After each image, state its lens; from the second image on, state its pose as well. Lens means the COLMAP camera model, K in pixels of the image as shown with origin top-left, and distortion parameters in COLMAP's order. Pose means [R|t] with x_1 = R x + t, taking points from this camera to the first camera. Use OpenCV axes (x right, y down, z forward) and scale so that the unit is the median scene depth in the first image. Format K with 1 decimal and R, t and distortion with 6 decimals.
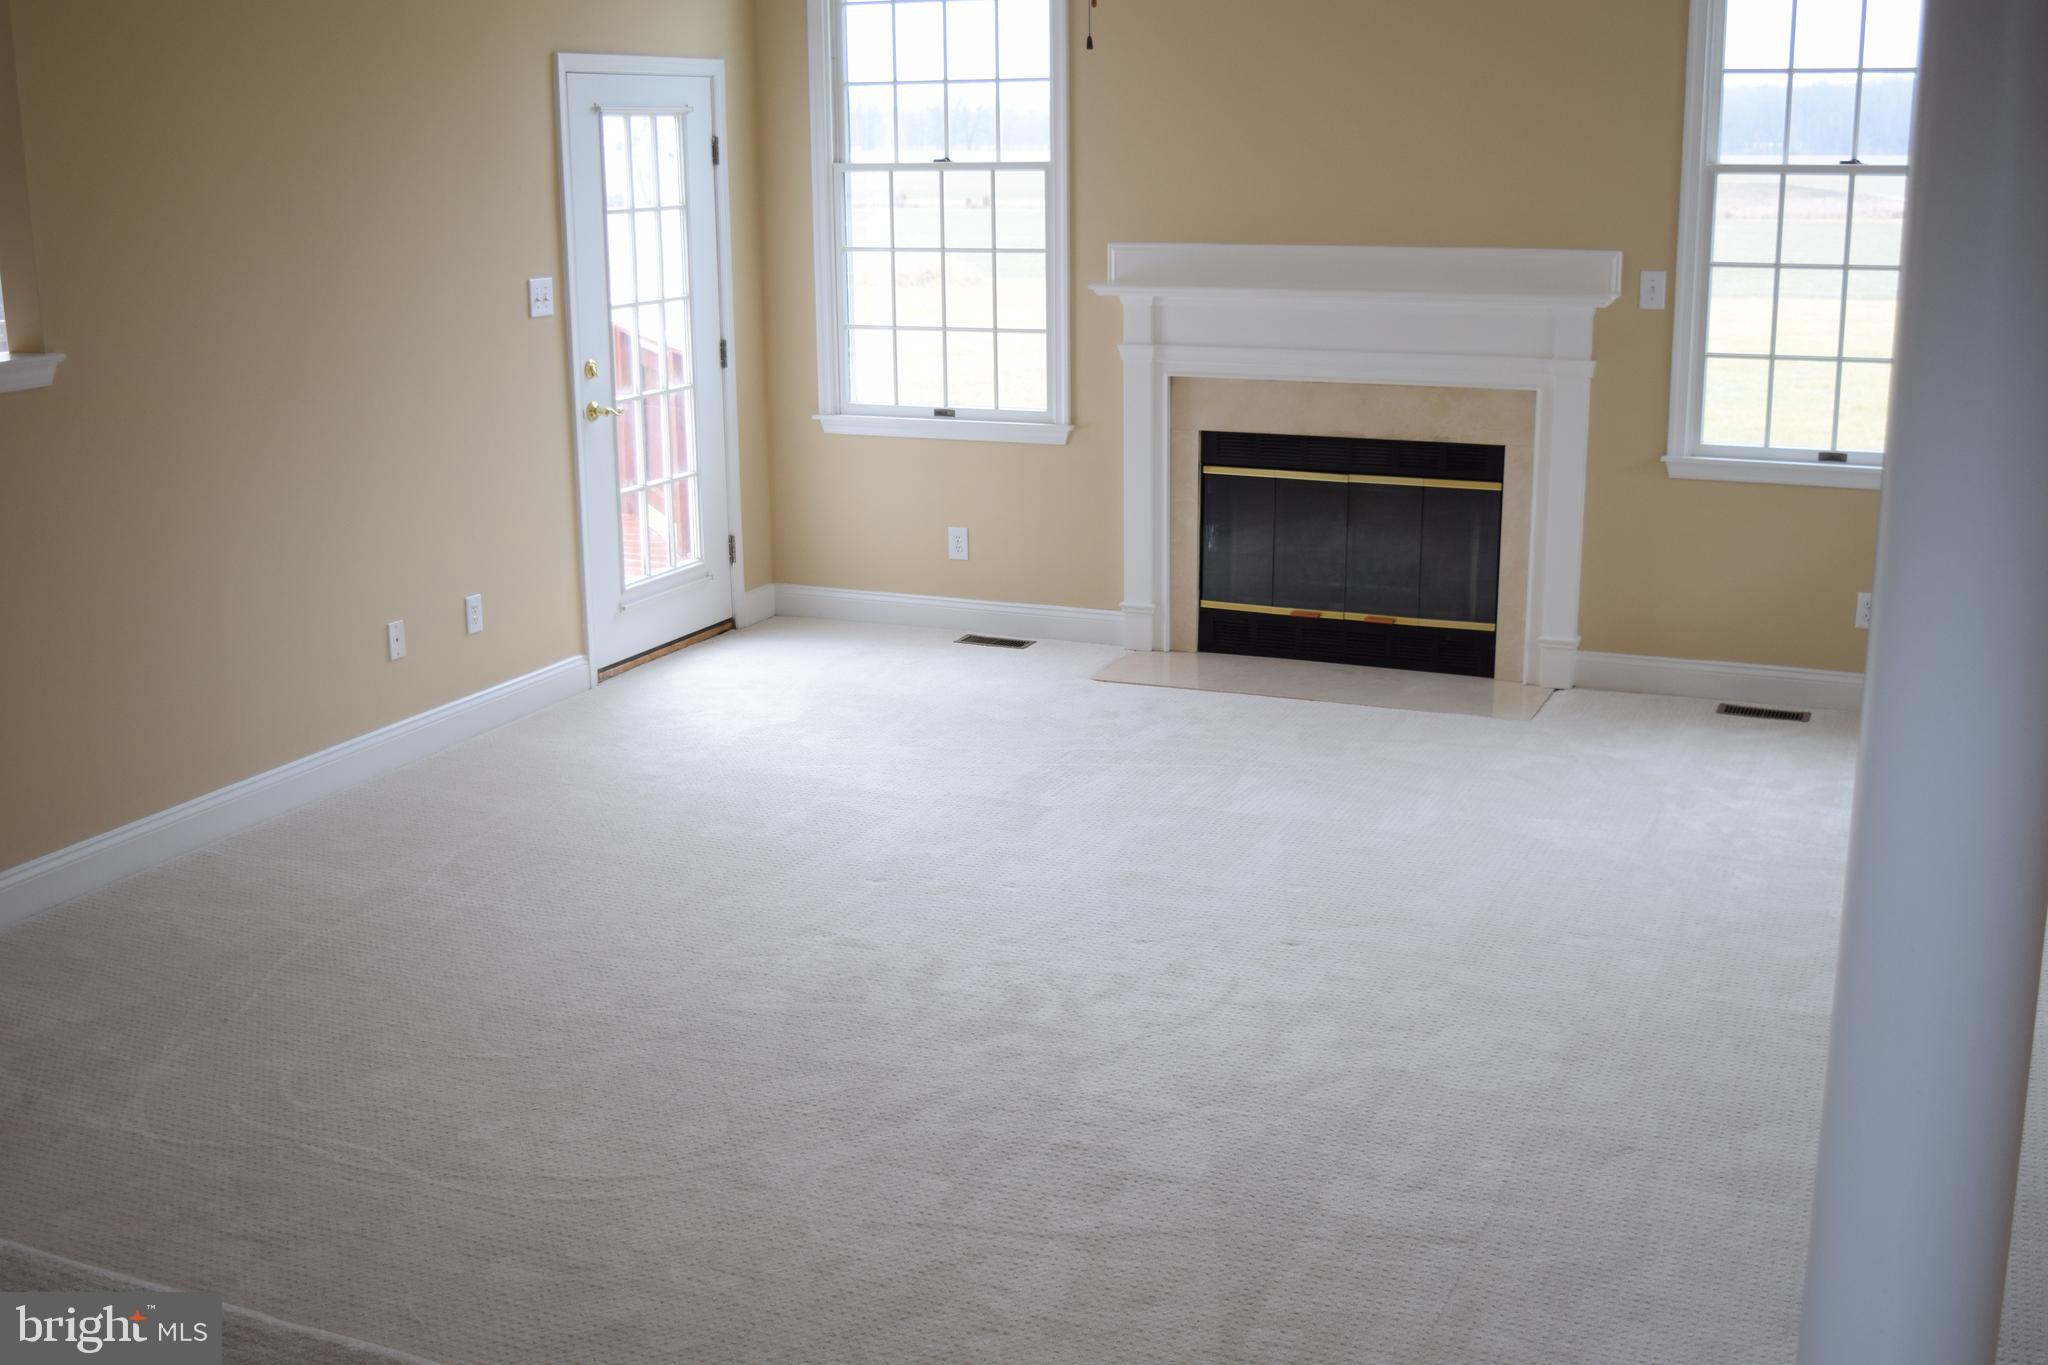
lens RADIAL K [[2191.4, 0, 1023.6], [0, 2191.4, 687.4], [0, 0, 1]] dist [-0.070307, 0.000000]
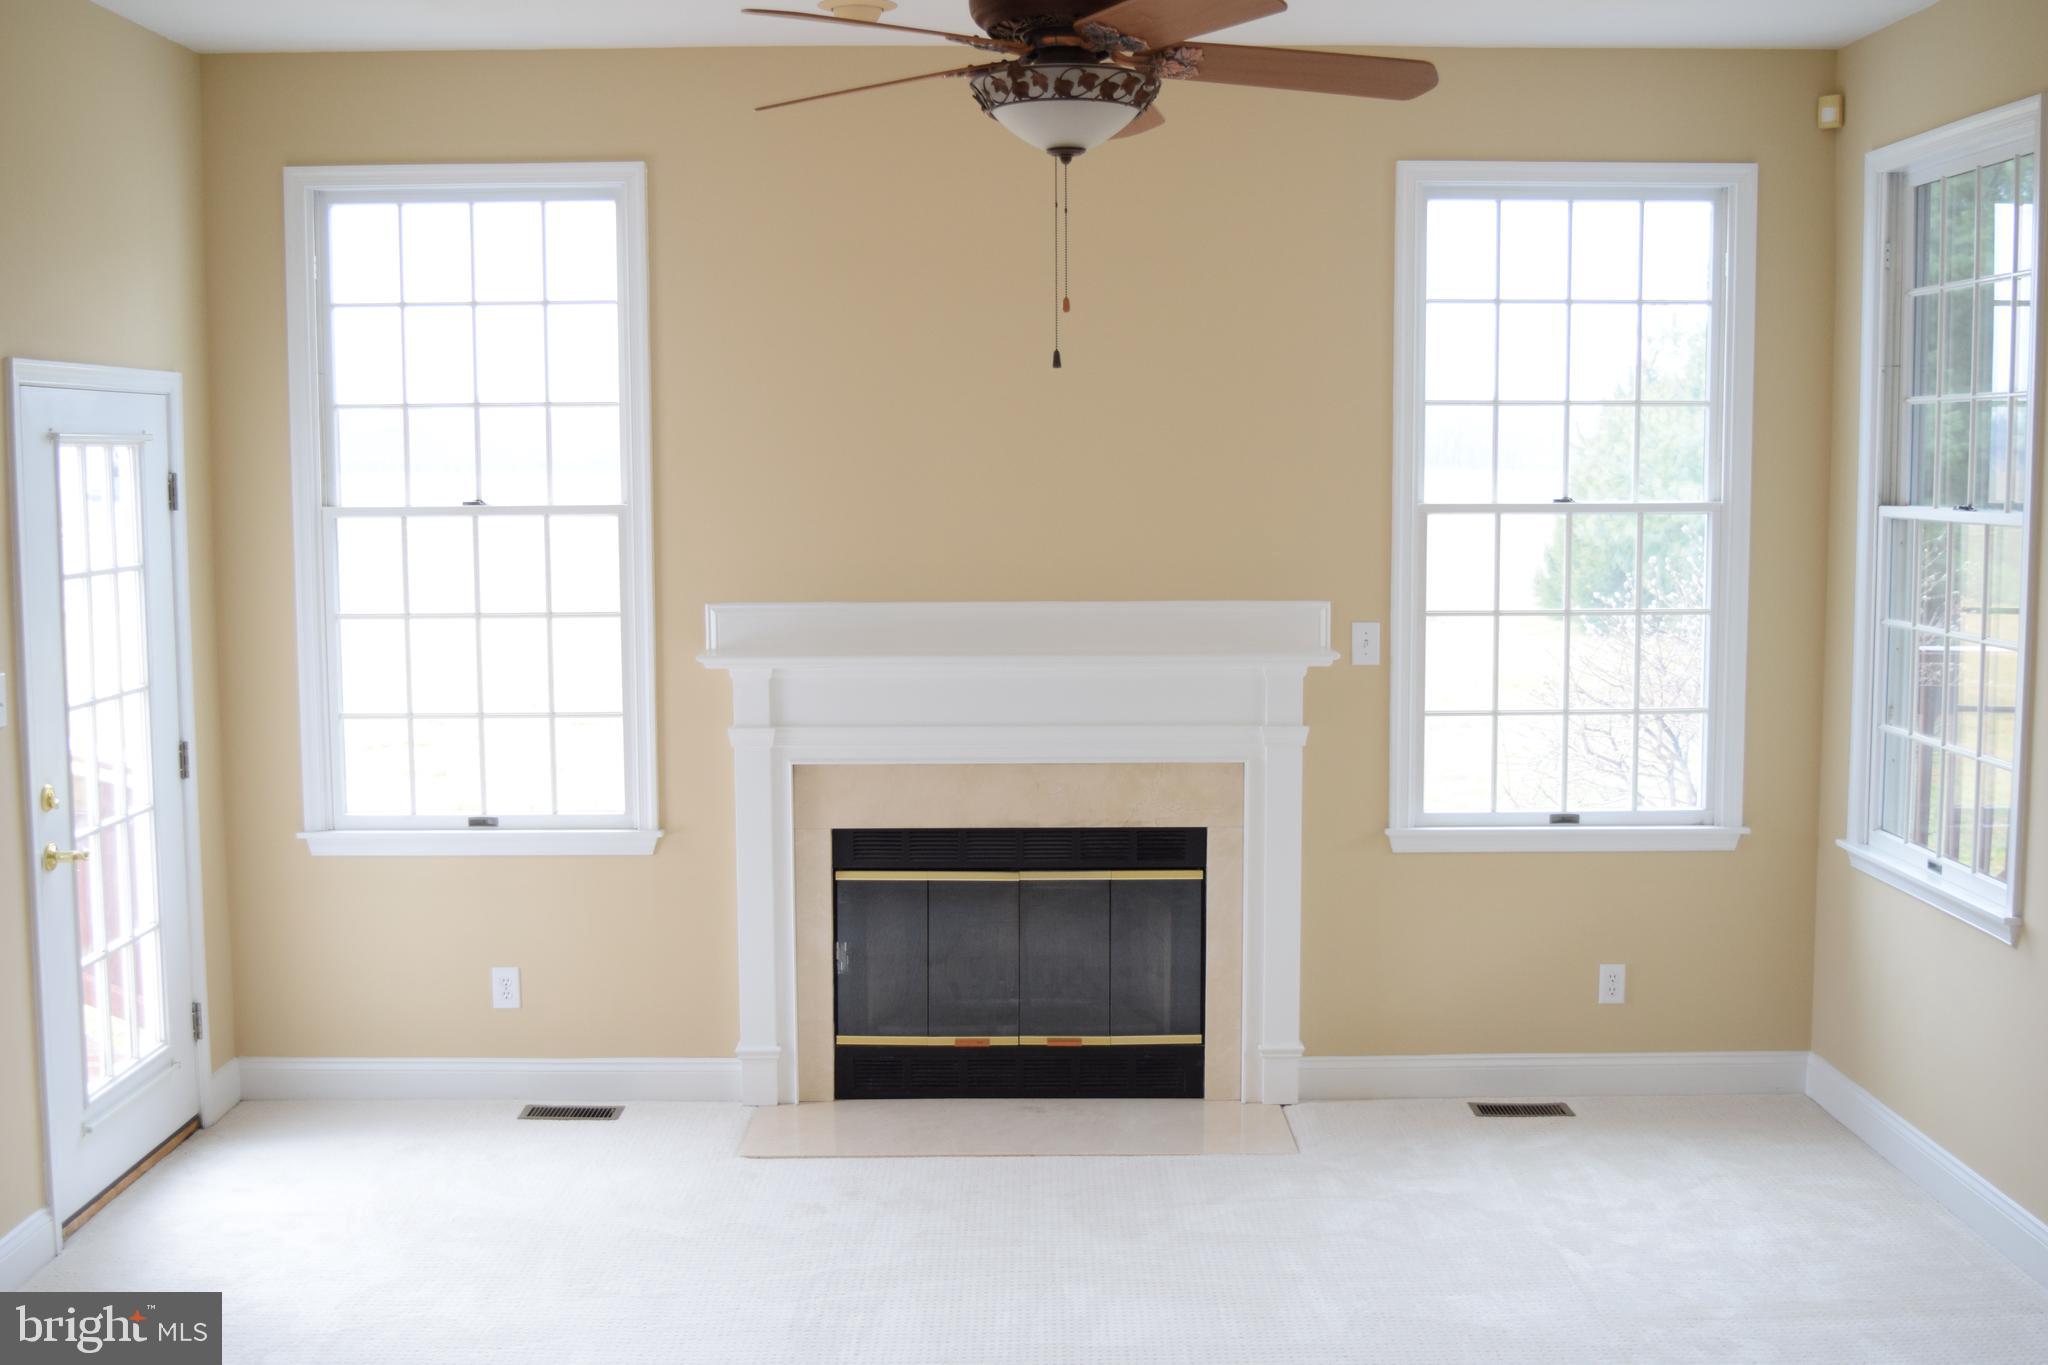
lens RADIAL K [[2191.4, 0, 1024.0], [0, 2191.4, 687.2], [0, 0, 1]] dist [-0.070307, 0.000000]
pose [[0.914220, -0.036455, 0.403576, -0.182390], [0.094145, 0.987801, -0.124041, -0.062381], [-0.394130, 0.151395, 0.906499, 0.228809]]
